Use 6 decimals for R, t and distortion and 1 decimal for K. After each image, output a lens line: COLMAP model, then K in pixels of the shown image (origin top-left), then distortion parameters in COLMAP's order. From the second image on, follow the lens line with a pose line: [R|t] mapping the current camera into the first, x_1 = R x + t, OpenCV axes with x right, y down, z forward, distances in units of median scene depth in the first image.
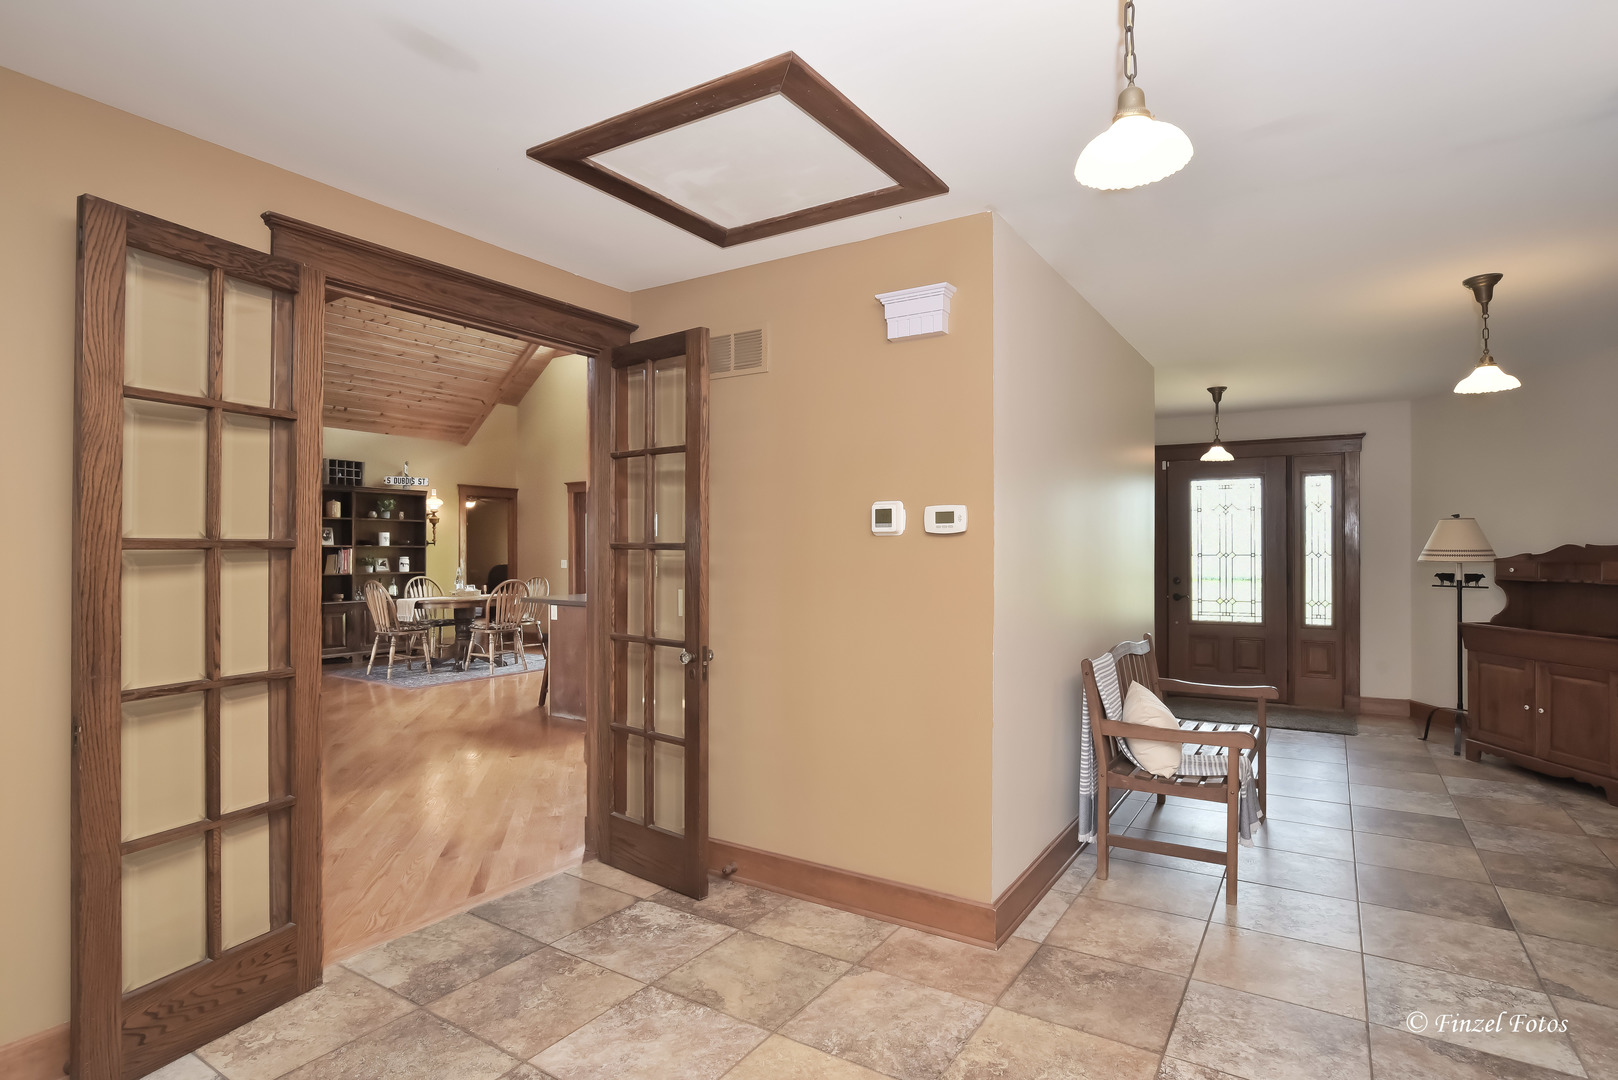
lens RADIAL K [[832.3, 0, 808.3], [0, 832.3, 541.5], [0, 0, 1]] dist [-0.052838, 0.003241]
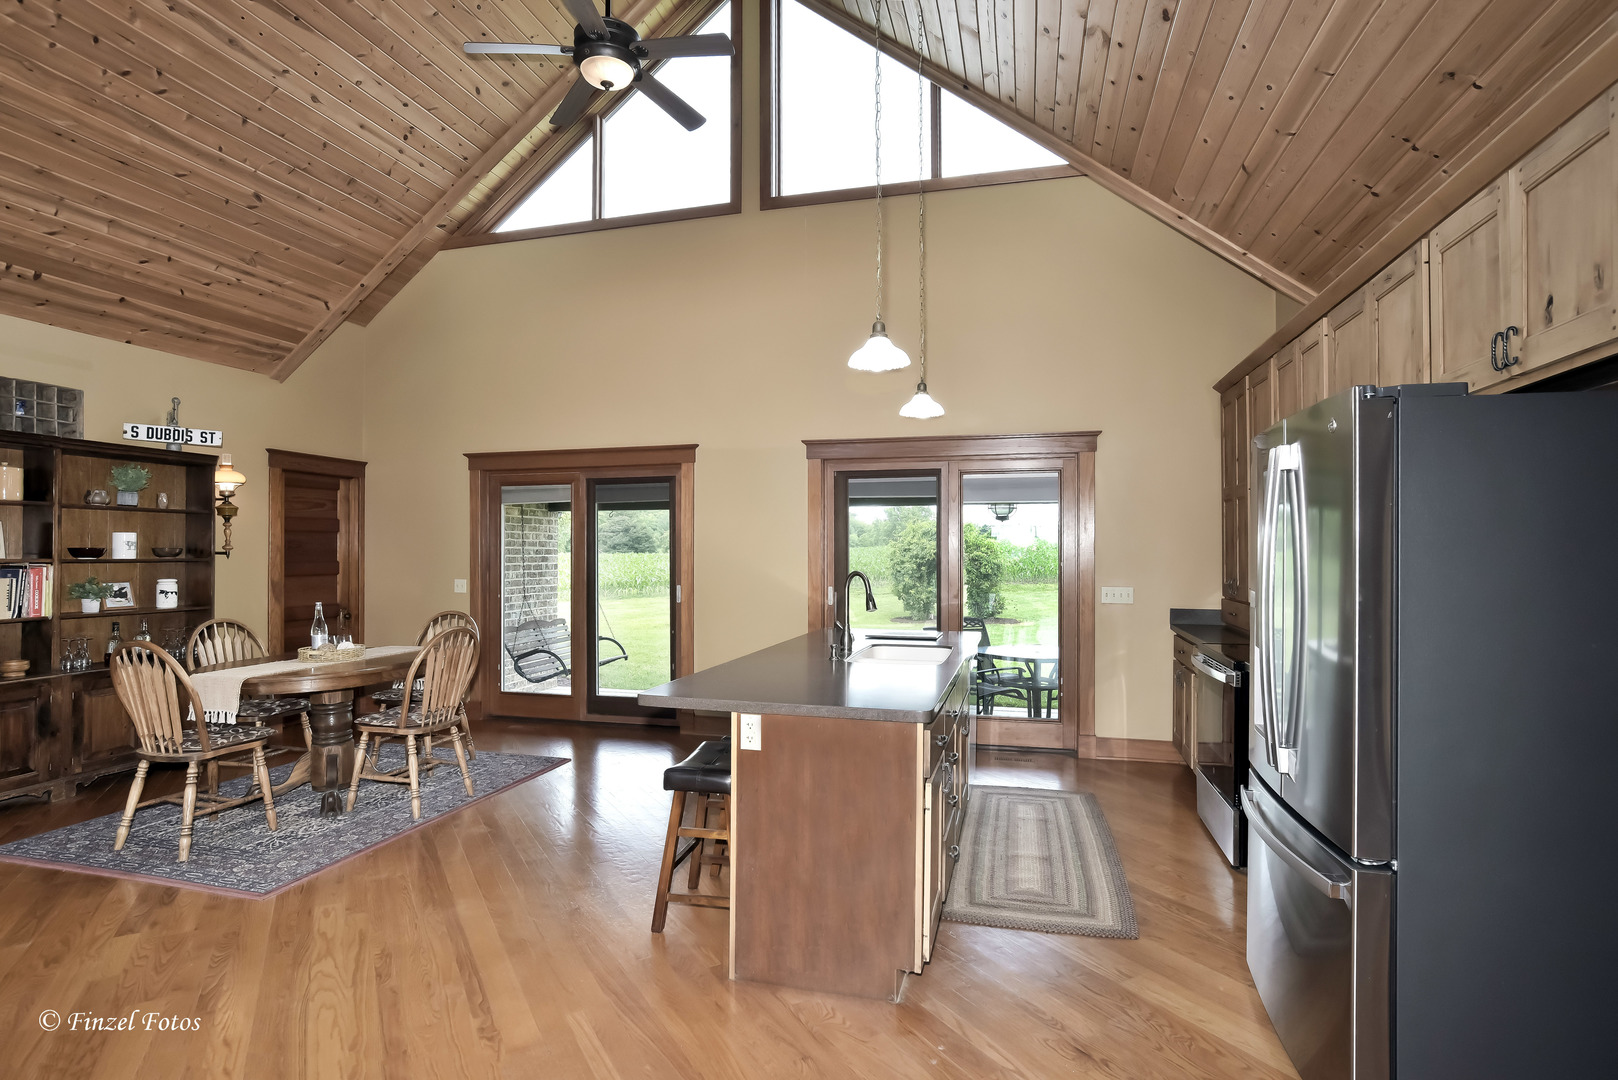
lens RADIAL K [[823.6, 0, 804.6], [0, 823.6, 539.9], [0, 0, 1]] dist [0.003213, 0.001312]
pose [[0.955409, 0.009123, 0.295145, -0.263018], [-0.008116, 0.999956, -0.004637, -0.007101], [-0.295174, 0.002035, 0.955441, 0.381845]]
